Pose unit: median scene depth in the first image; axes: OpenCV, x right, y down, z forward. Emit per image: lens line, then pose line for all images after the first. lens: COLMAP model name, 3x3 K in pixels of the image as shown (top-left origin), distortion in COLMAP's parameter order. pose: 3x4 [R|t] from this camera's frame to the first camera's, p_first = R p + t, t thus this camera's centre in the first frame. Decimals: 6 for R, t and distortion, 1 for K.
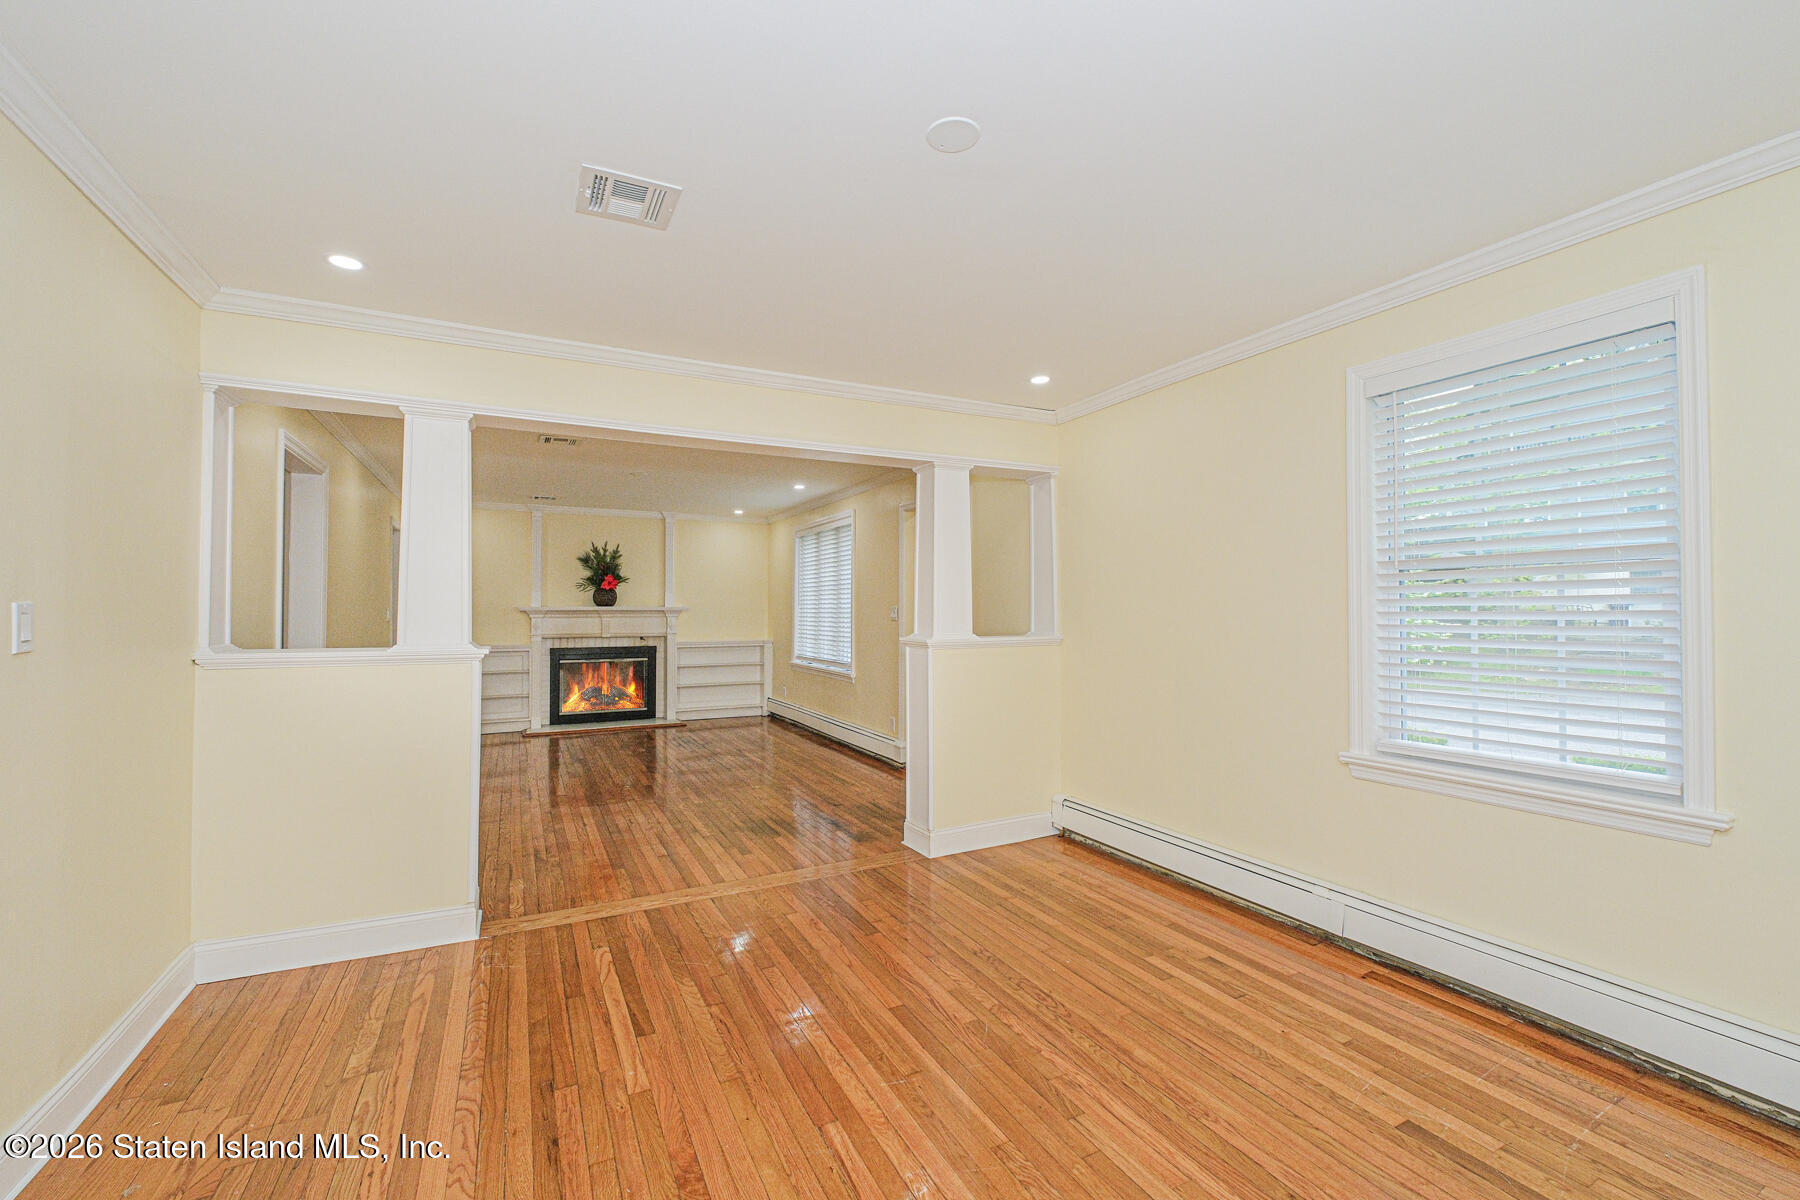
lens RADIAL K [[717.8, 0, 895.3], [0, 717.8, 600.1], [0, 0, 1]] dist [0.020851, -0.000081]
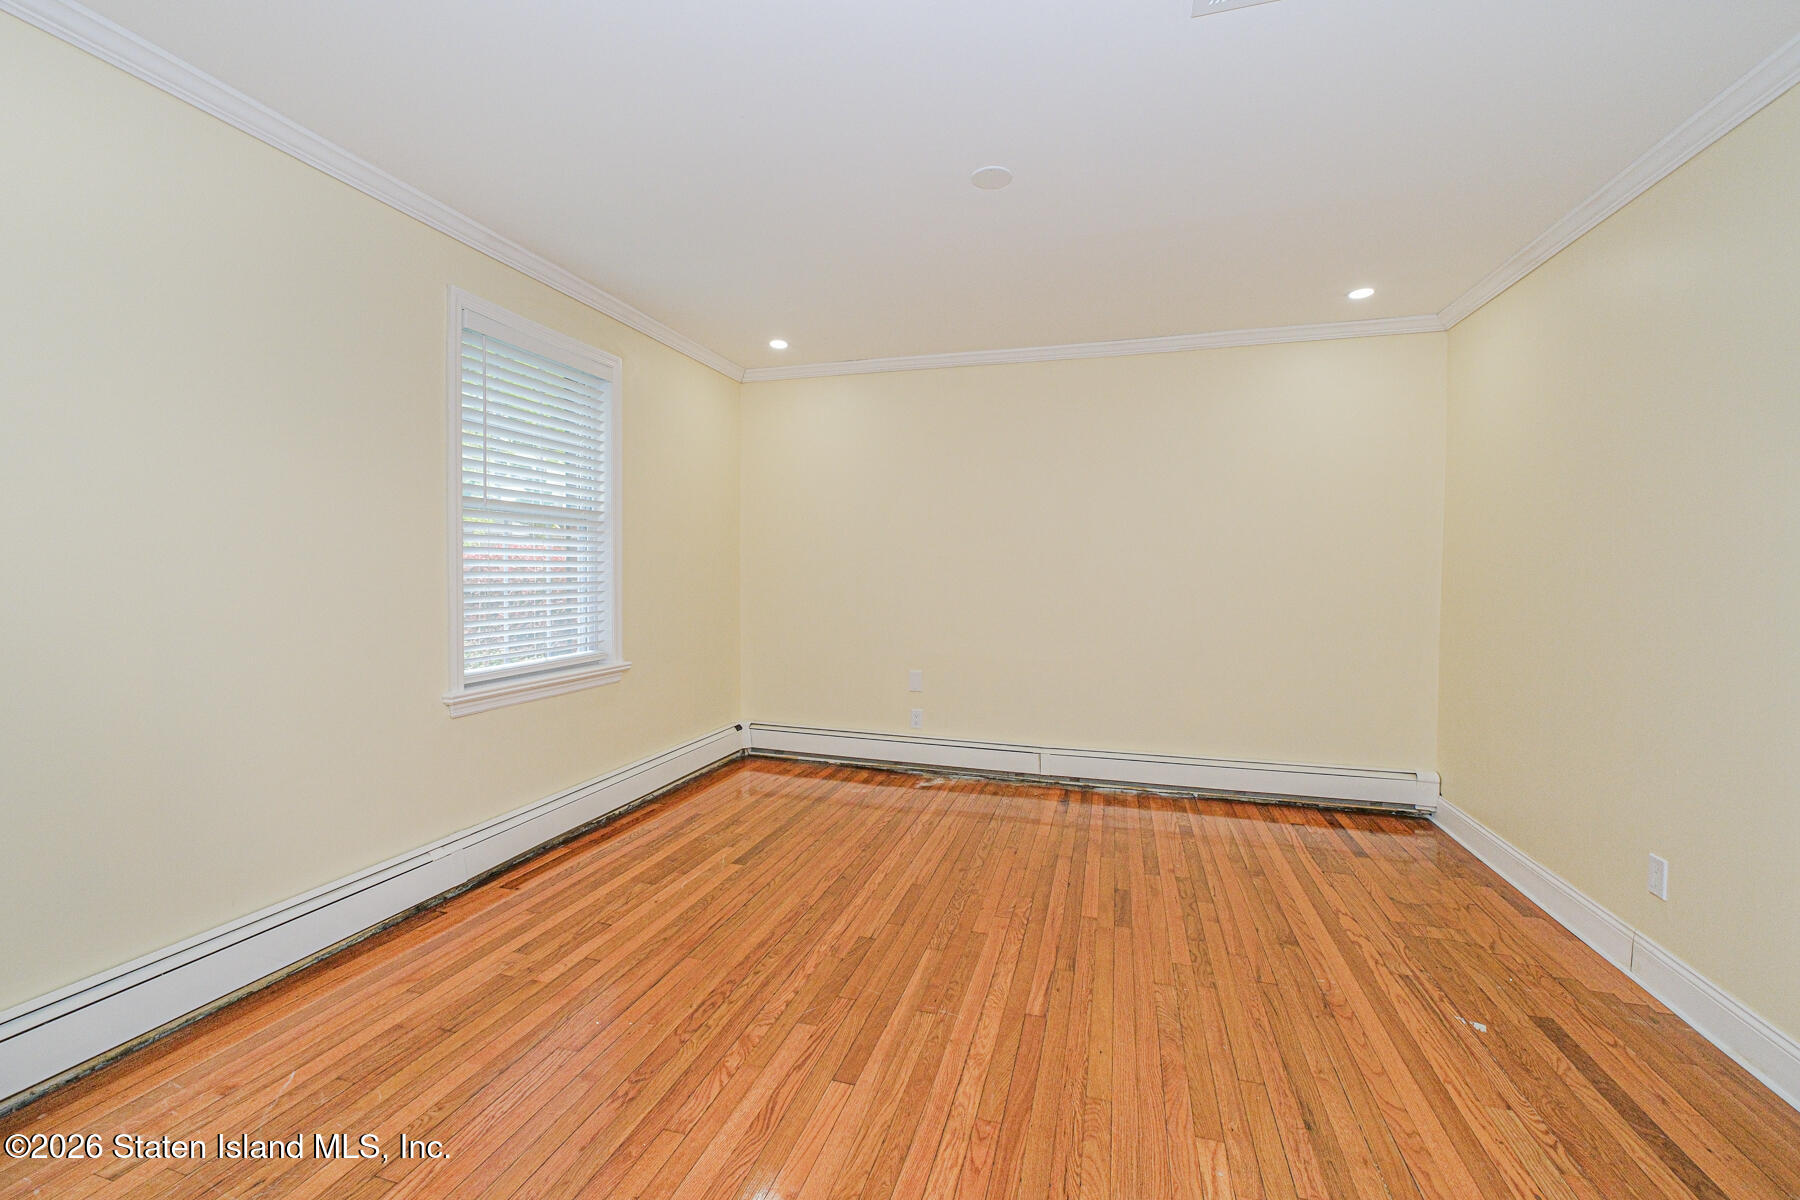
lens RADIAL K [[745.6, 0, 892.4], [0, 745.6, 593.3], [0, 0, 1]] dist [0.000368, -0.000435]
pose [[-0.710943, -0.020247, 0.702958, -0.585371], [-0.017957, 0.999782, 0.010636, 0.072720], [-0.703020, -0.005061, -0.711152, 1.605092]]
